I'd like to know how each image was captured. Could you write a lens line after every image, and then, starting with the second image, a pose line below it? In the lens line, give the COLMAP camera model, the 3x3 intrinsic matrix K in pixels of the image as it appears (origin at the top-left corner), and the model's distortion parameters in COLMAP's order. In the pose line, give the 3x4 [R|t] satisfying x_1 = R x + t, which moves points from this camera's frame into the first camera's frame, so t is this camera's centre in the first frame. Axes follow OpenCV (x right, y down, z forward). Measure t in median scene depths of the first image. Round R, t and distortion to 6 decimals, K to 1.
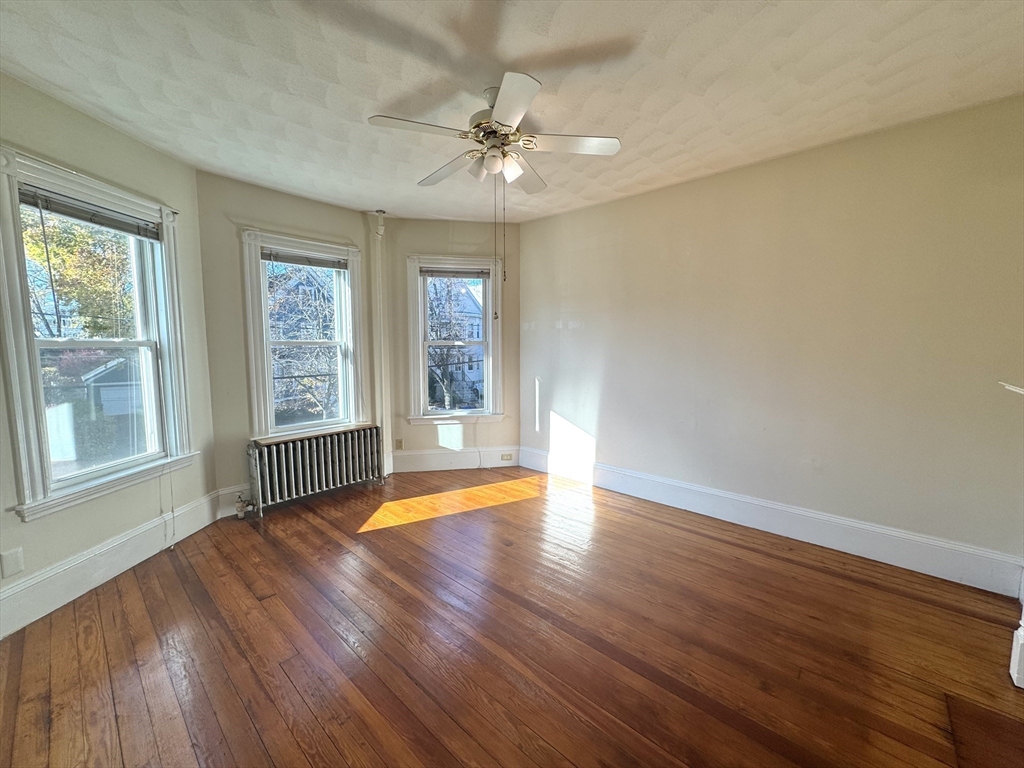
lens RADIAL K [[407.2, 0, 512.2], [0, 407.2, 383.6], [0, 0, 1]] dist [-0.001373, -0.000189]
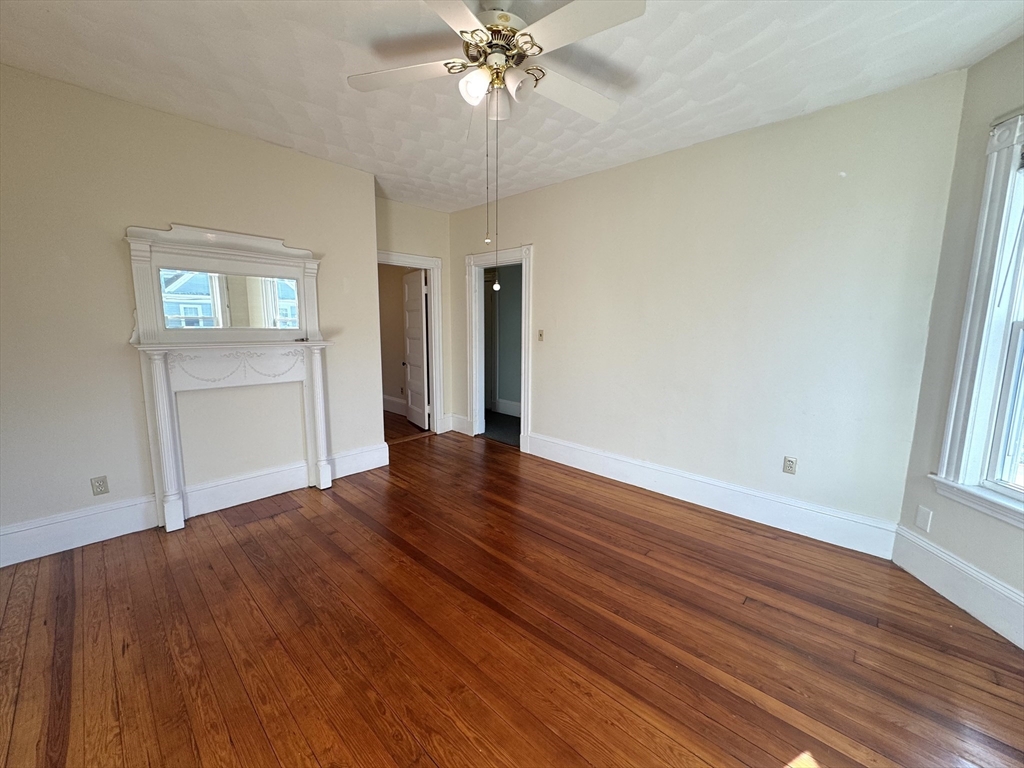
lens RADIAL K [[407.2, 0, 511.3], [0, 407.2, 381.5], [0, 0, 1]] dist [-0.001373, -0.000189]
pose [[-0.999700, -0.011591, 0.021590, -0.059268], [-0.006248, 0.972505, 0.232798, -0.114330], [-0.023694, 0.232593, -0.972285, 1.236102]]
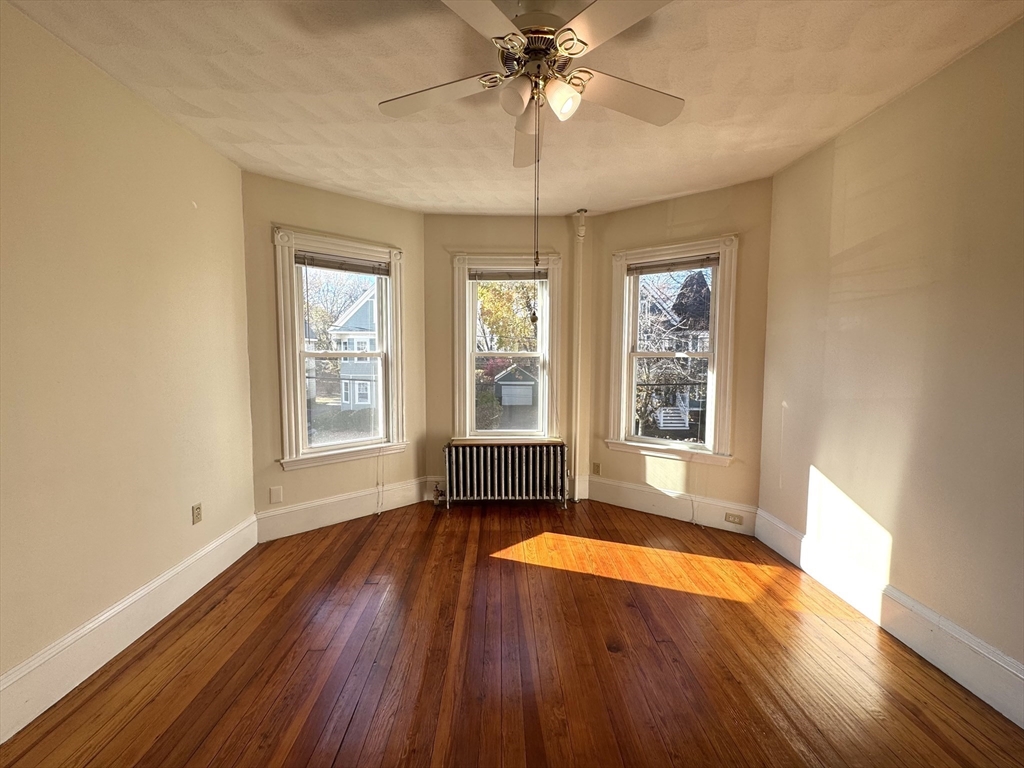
lens RADIAL K [[407.2, 0, 512.0], [0, 407.2, 382.8], [0, 0, 1]] dist [-0.001373, -0.000189]
pose [[0.689803, 0.052691, -0.722077, 0.301063], [-0.072679, 0.997350, 0.003348, -0.035789], [0.720340, 0.050170, 0.691805, 0.332813]]
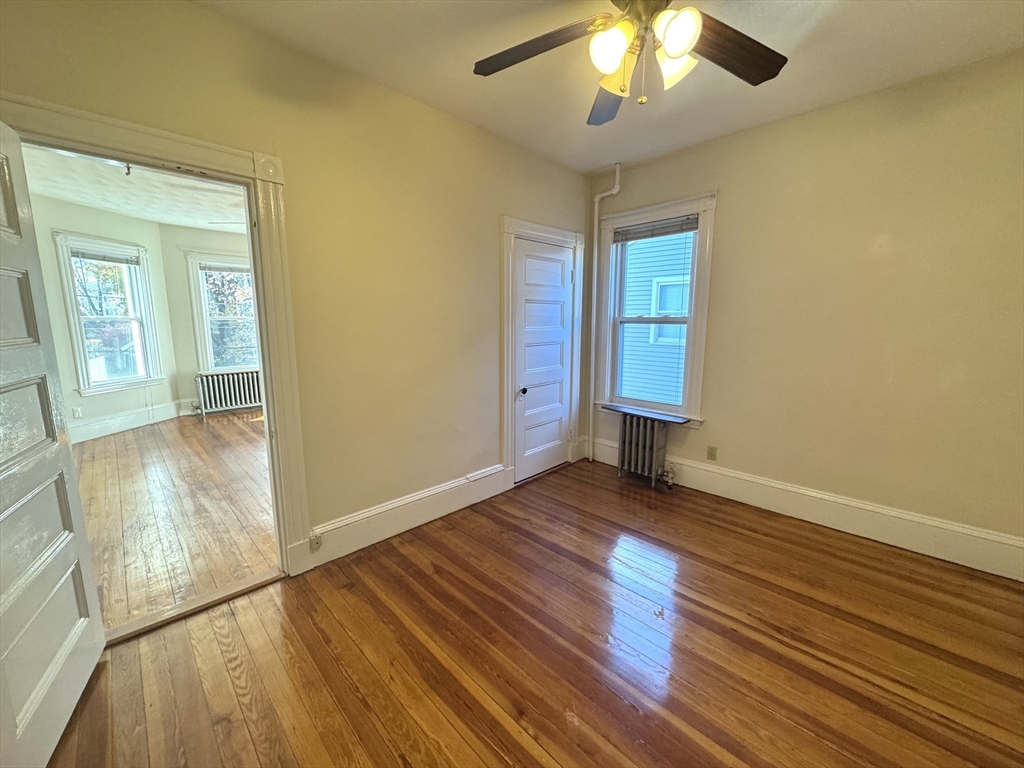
lens RADIAL K [[407.2, 0, 510.0], [0, 407.2, 382.4], [0, 0, 1]] dist [-0.001373, -0.000189]
pose [[0.998378, 0.009272, -0.056170, 0.841030], [-0.005941, 0.998229, 0.059184, 0.066250], [0.056620, -0.058755, 0.996665, -0.716735]]
